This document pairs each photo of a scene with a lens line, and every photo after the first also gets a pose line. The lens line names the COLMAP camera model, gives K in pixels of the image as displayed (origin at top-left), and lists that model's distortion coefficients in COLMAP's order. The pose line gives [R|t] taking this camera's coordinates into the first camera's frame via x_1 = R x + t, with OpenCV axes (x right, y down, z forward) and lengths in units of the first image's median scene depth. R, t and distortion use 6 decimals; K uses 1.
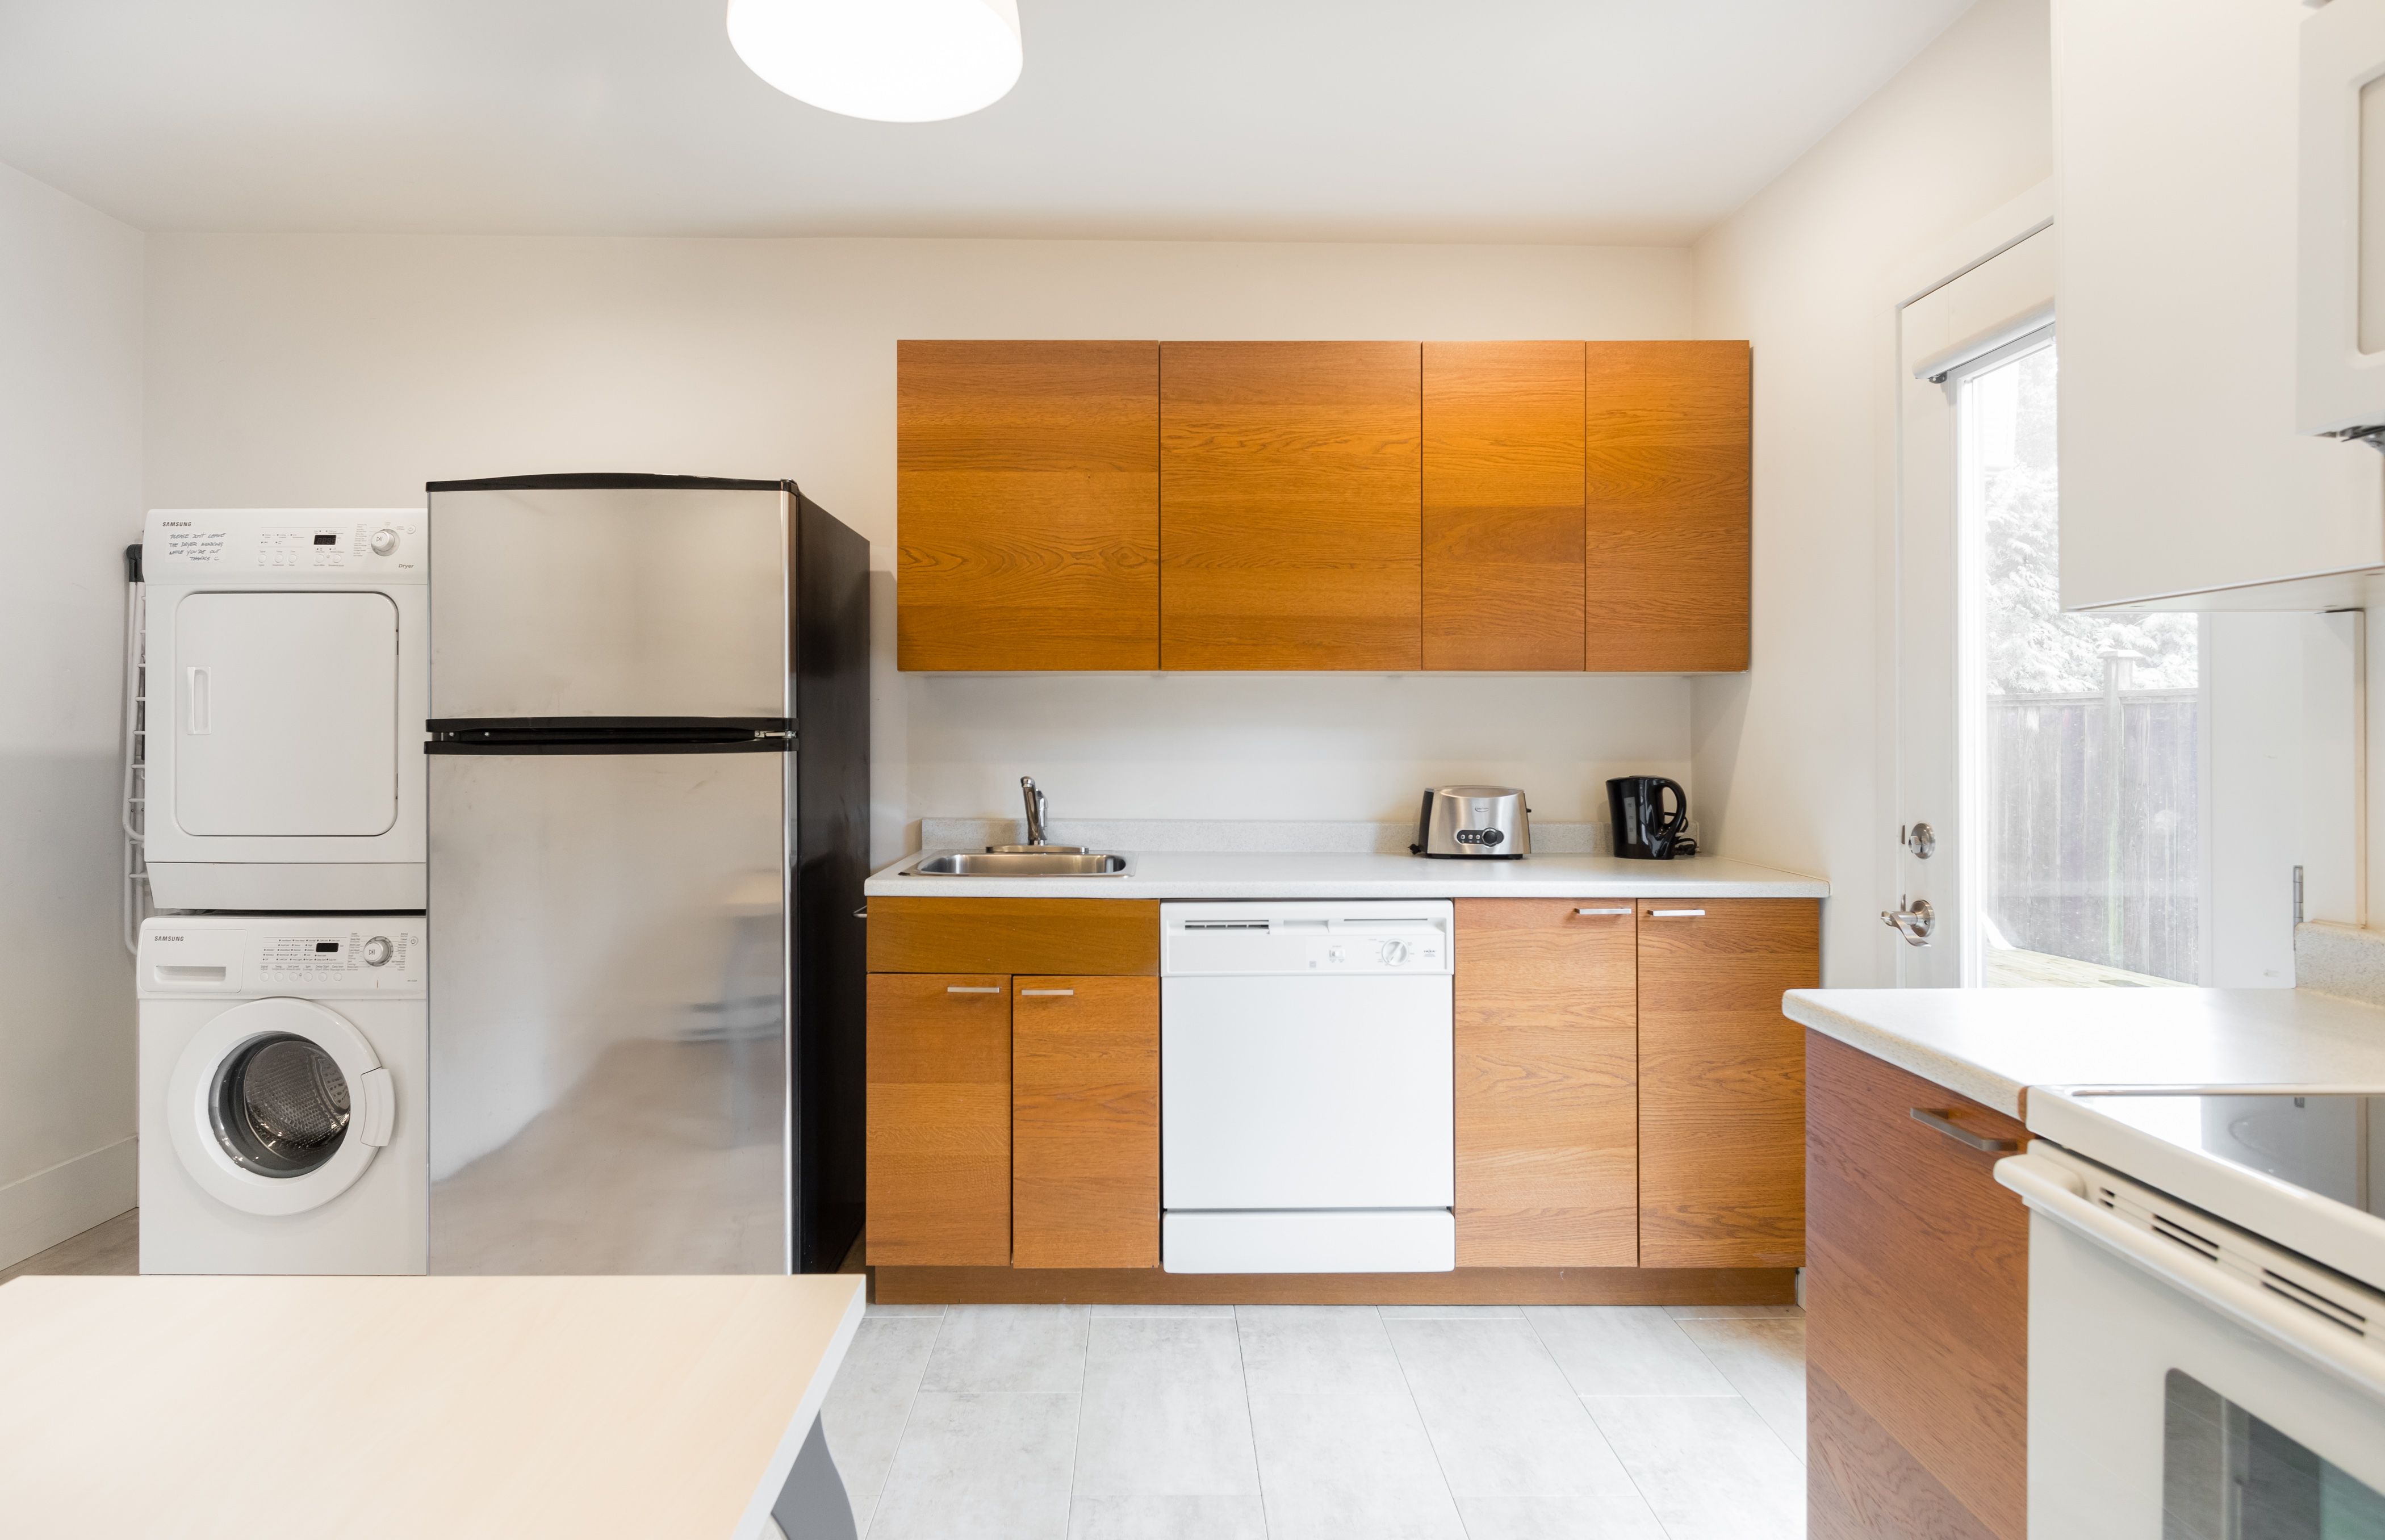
lens RADIAL K [[1260.9, 0, 1167.3], [0, 1260.9, 730.3], [0, 0, 1]] dist [-0.000992, 0.000296]
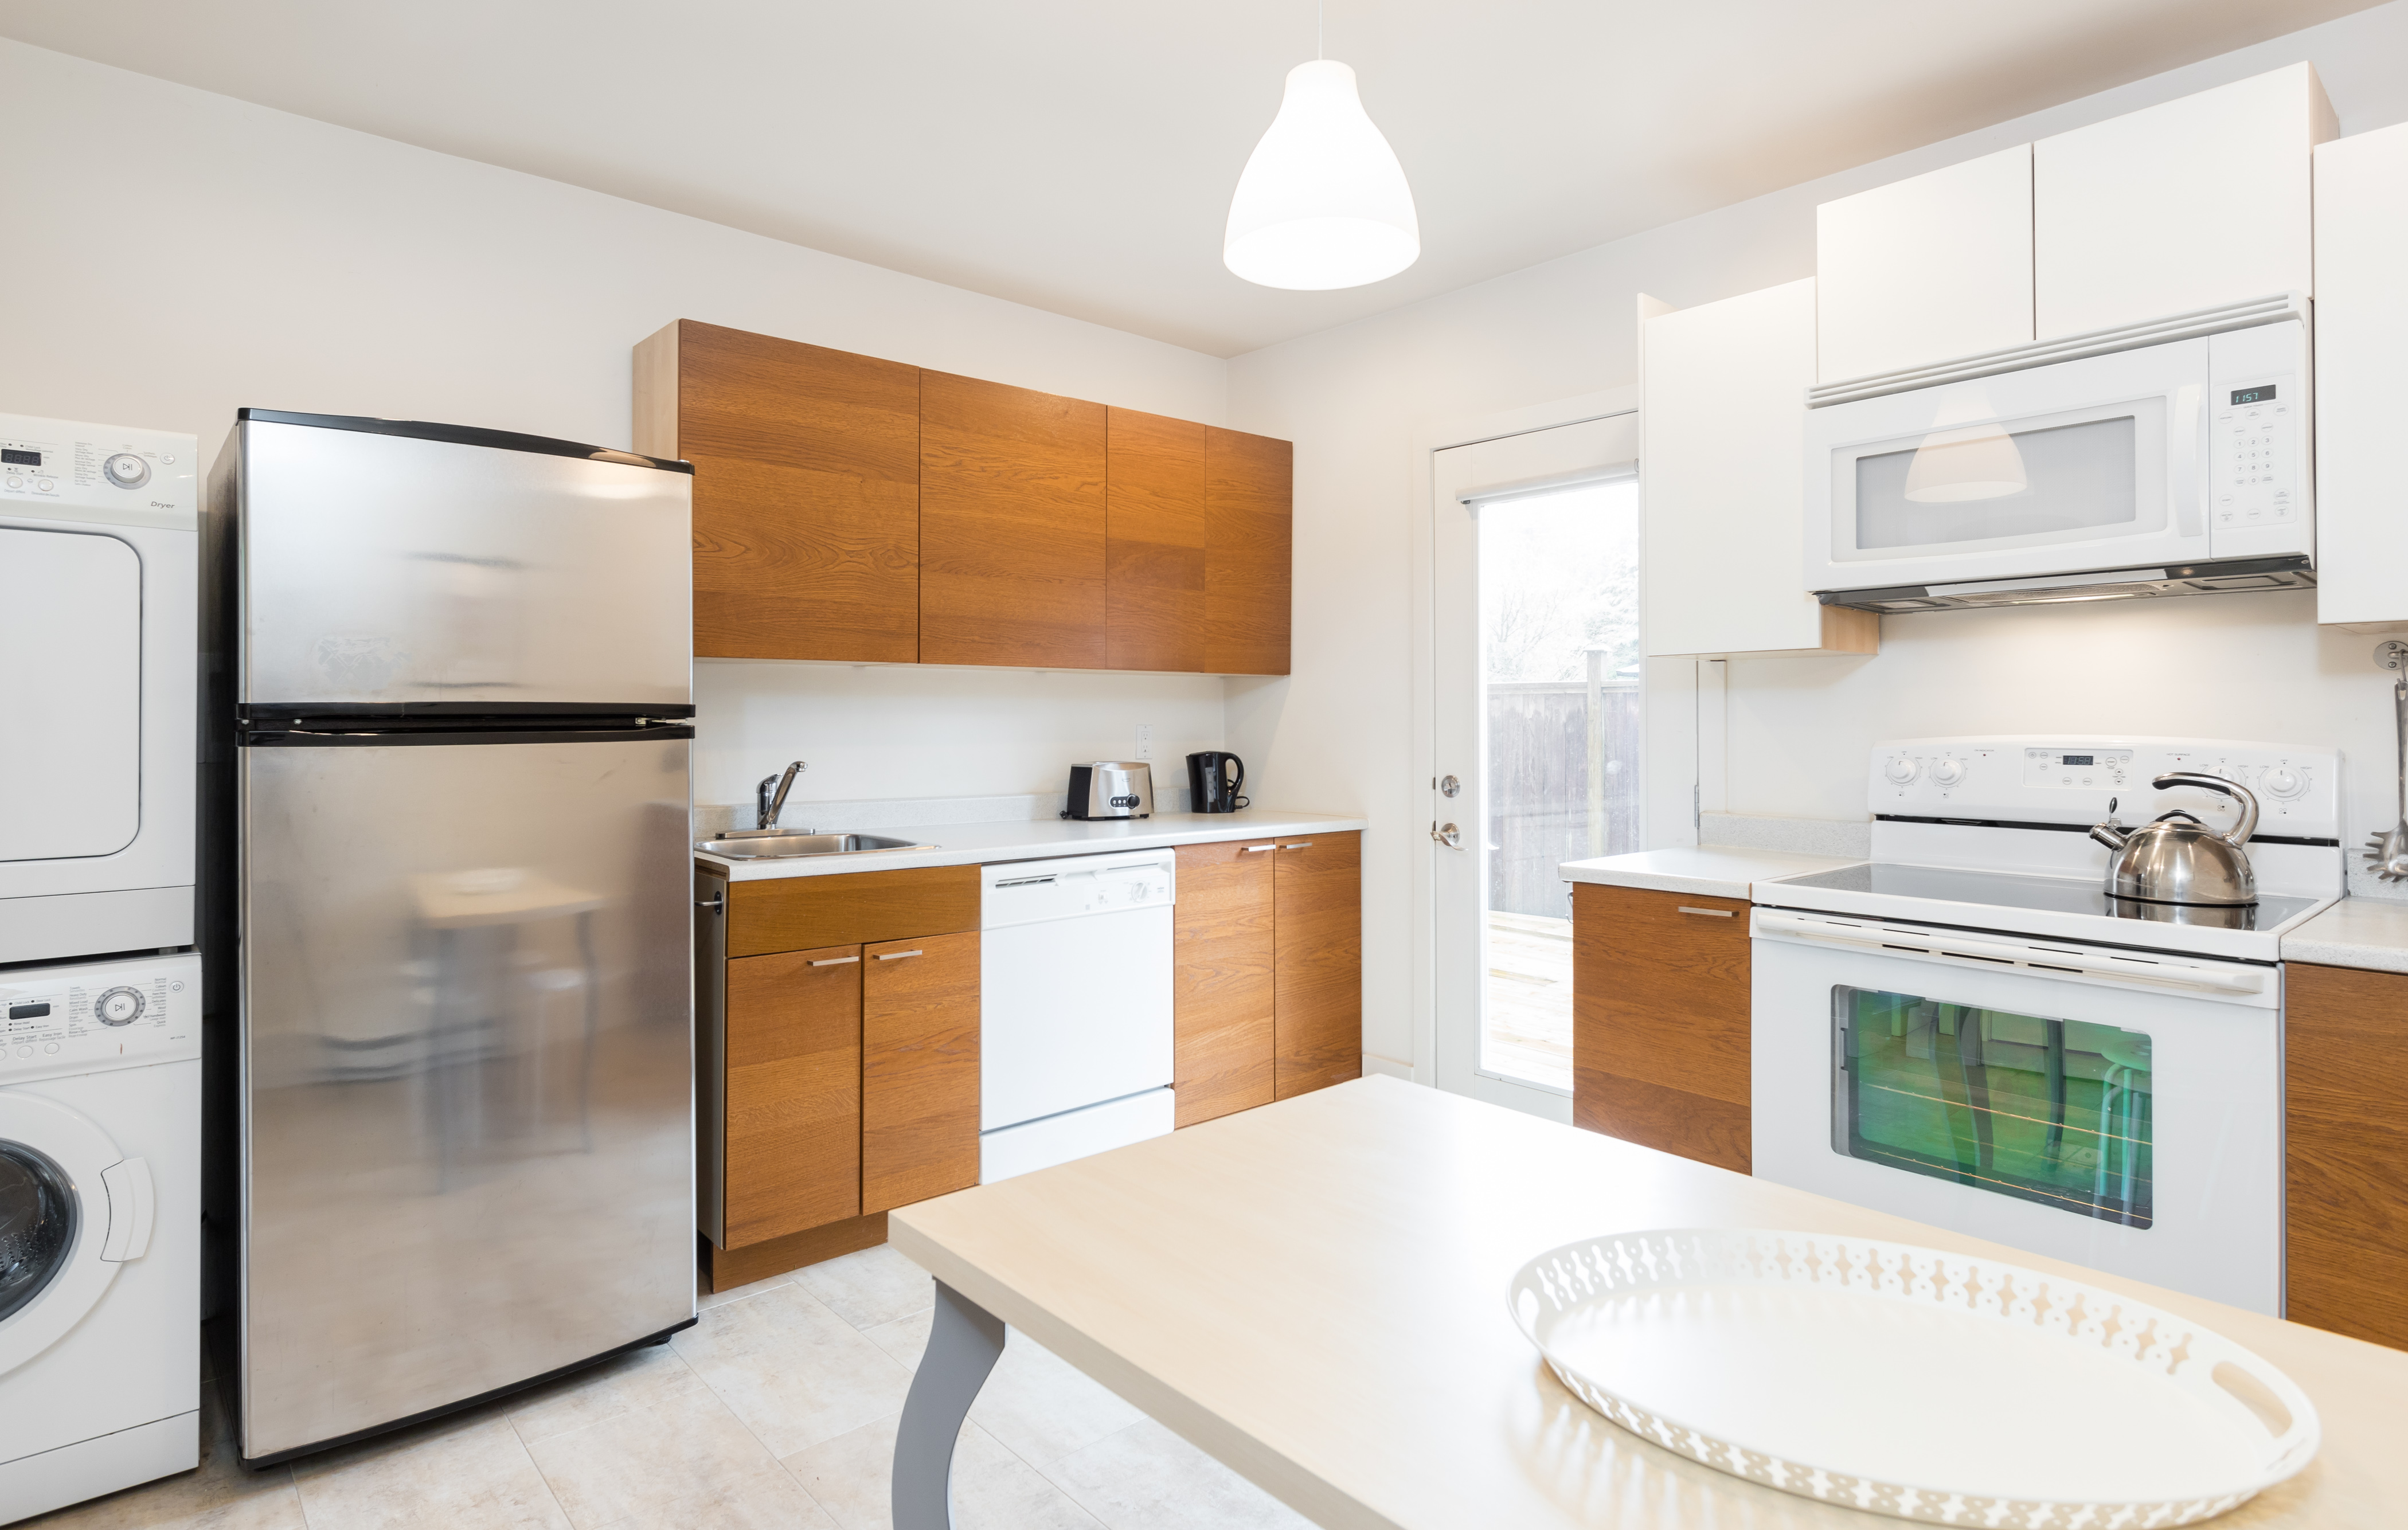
lens RADIAL K [[1282.8, 0, 1196.8], [0, 1282.8, 711.2], [0, 0, 1]] dist [0.000375, -0.000421]
pose [[0.751367, 0.003508, 0.659875, -0.631201], [-0.001448, 0.999992, -0.003668, -0.001380], [-0.659883, 0.001801, 0.751366, -0.013120]]
